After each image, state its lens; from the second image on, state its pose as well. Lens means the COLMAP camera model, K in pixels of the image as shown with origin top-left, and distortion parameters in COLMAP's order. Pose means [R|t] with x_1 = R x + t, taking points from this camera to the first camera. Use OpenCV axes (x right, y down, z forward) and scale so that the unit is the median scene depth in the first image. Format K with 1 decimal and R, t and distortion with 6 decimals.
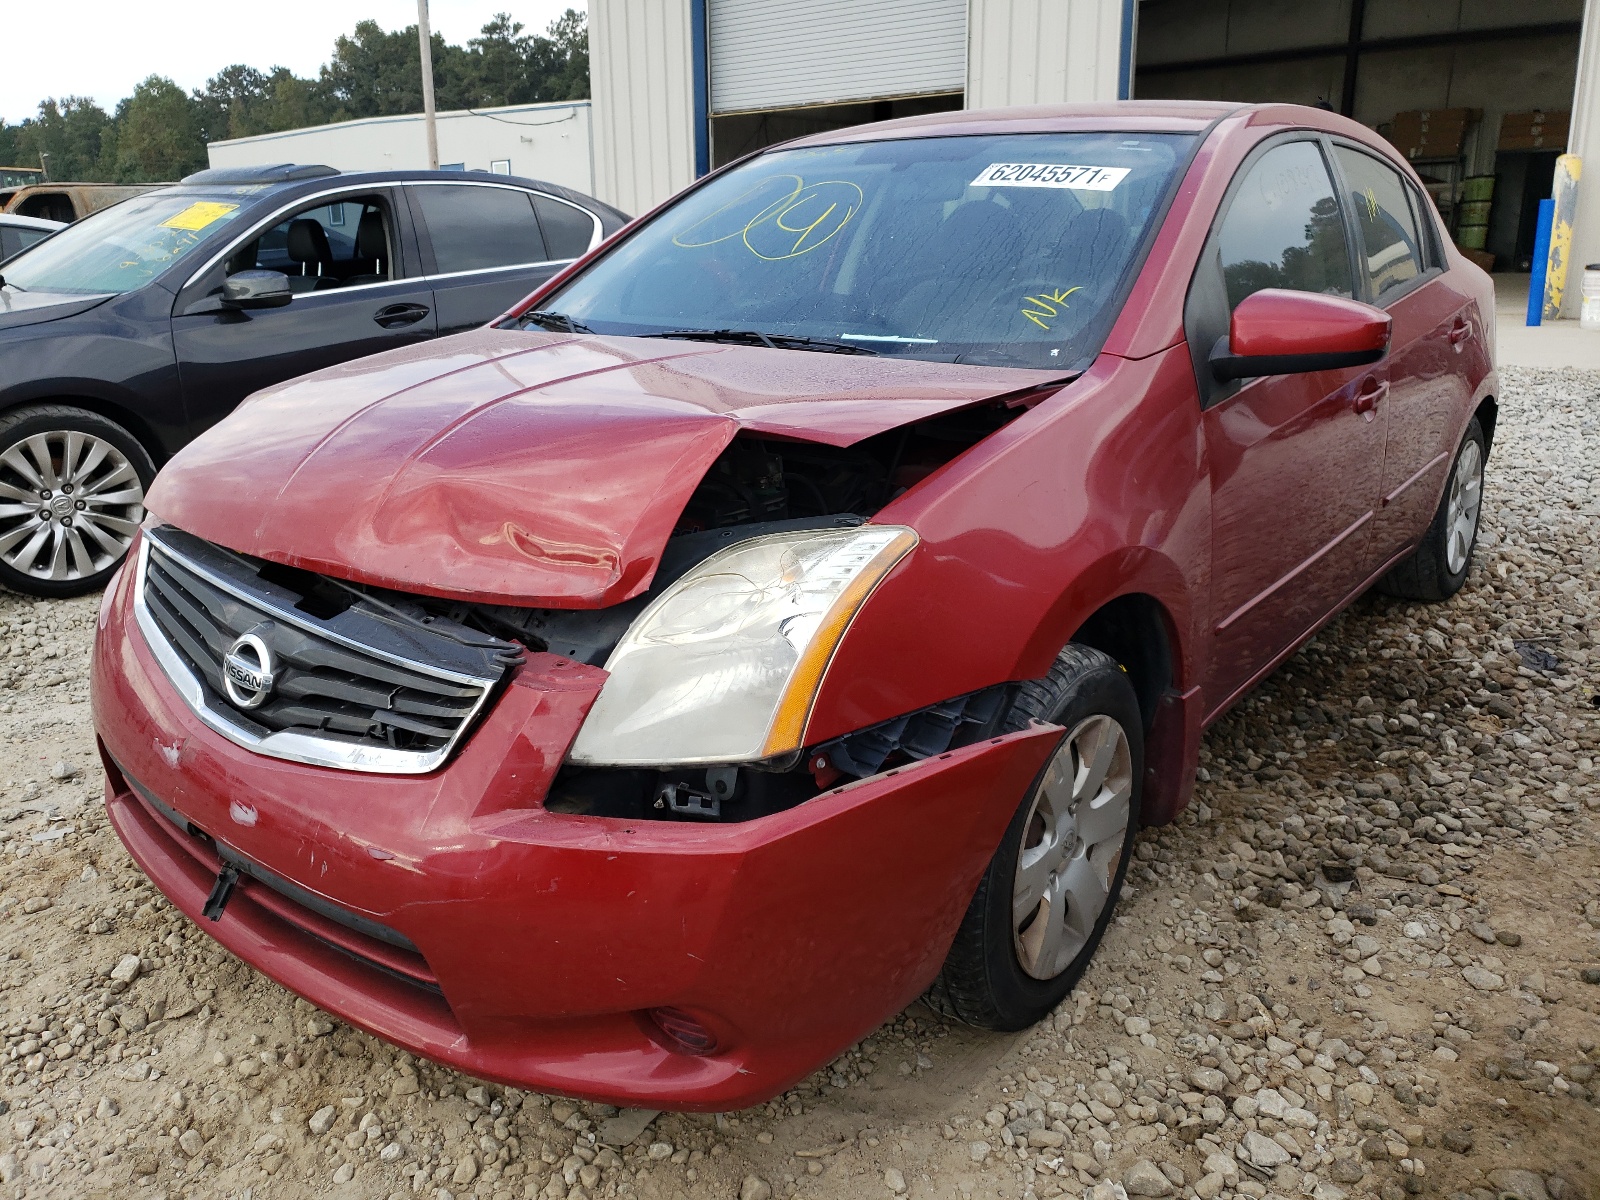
lens RADIAL K [[1245.9, 0, 801.5], [0, 1245.9, 639.9], [0, 0, 1]] dist [-0.011930, 0.059553]
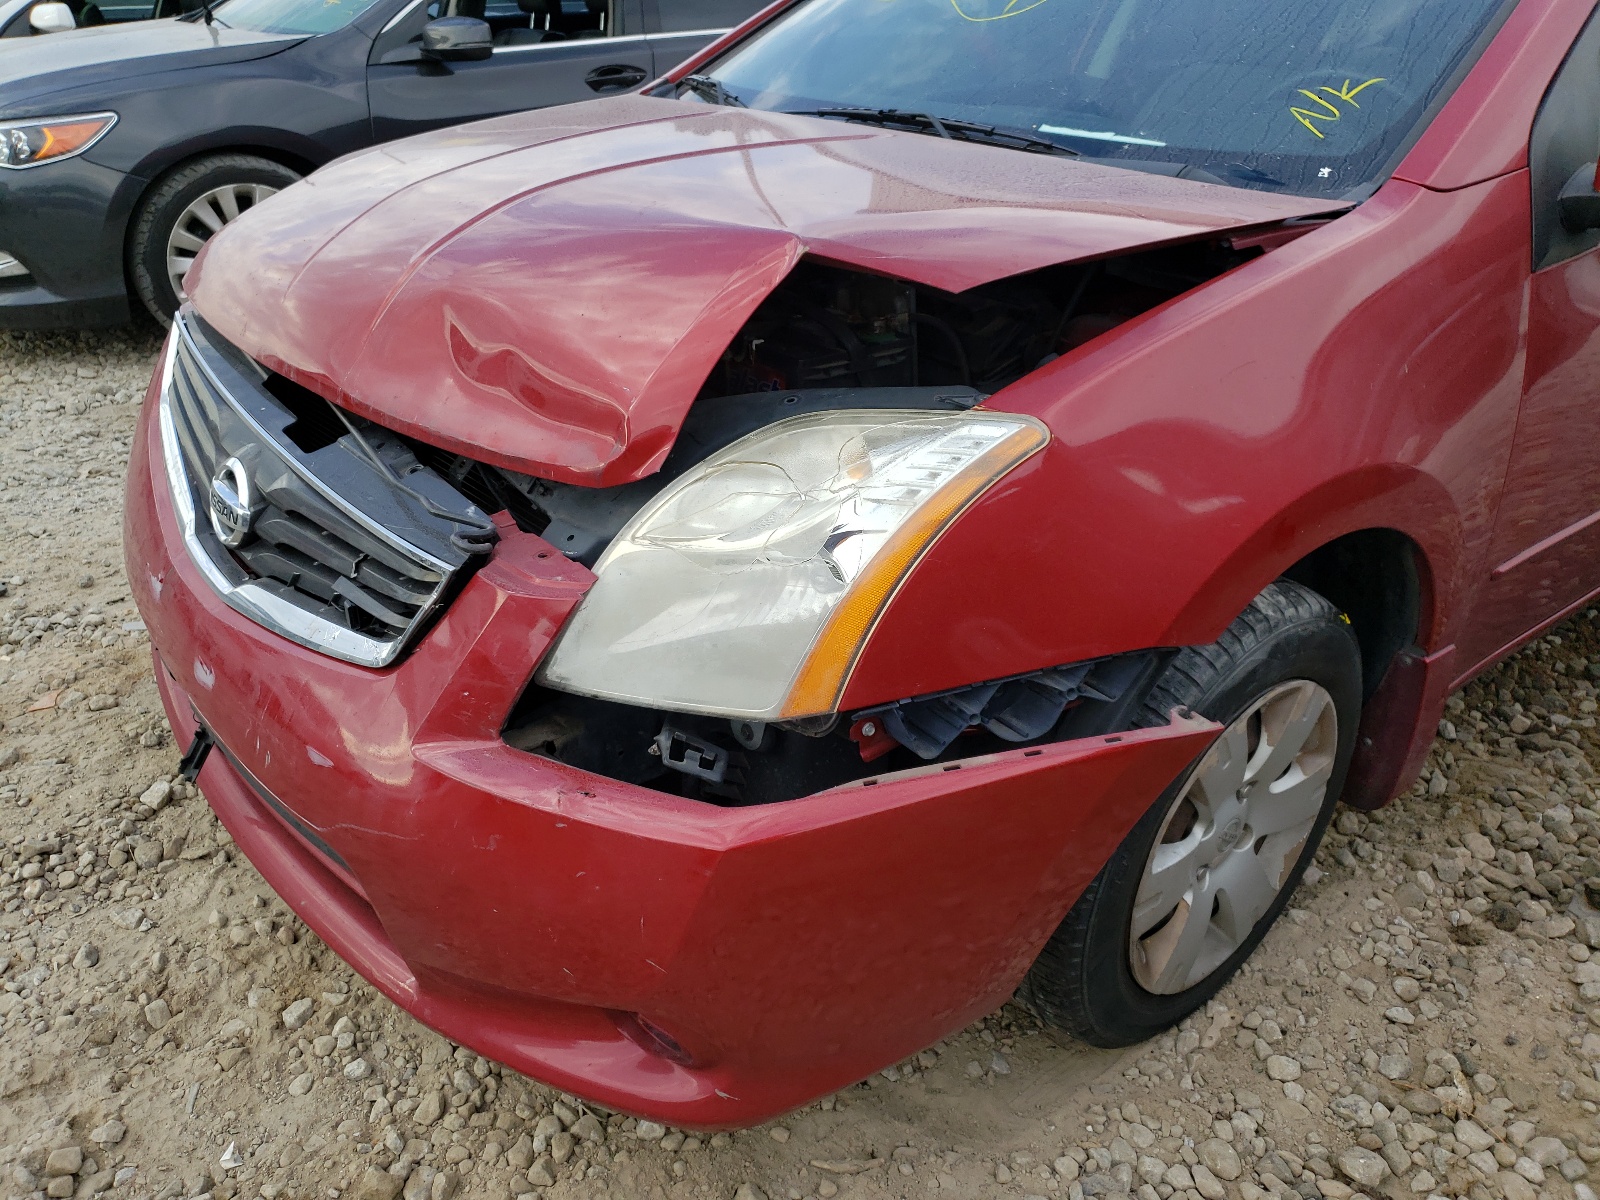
lens RADIAL K [[1245.9, 0, 801.5], [0, 1245.9, 639.9], [0, 0, 1]] dist [-0.011930, 0.059553]
pose [[0.974206, 0.138213, -0.178383, 0.084451], [-0.109344, 0.980611, 0.162625, -0.057933], [0.197401, -0.138925, 0.970429, 0.234514]]
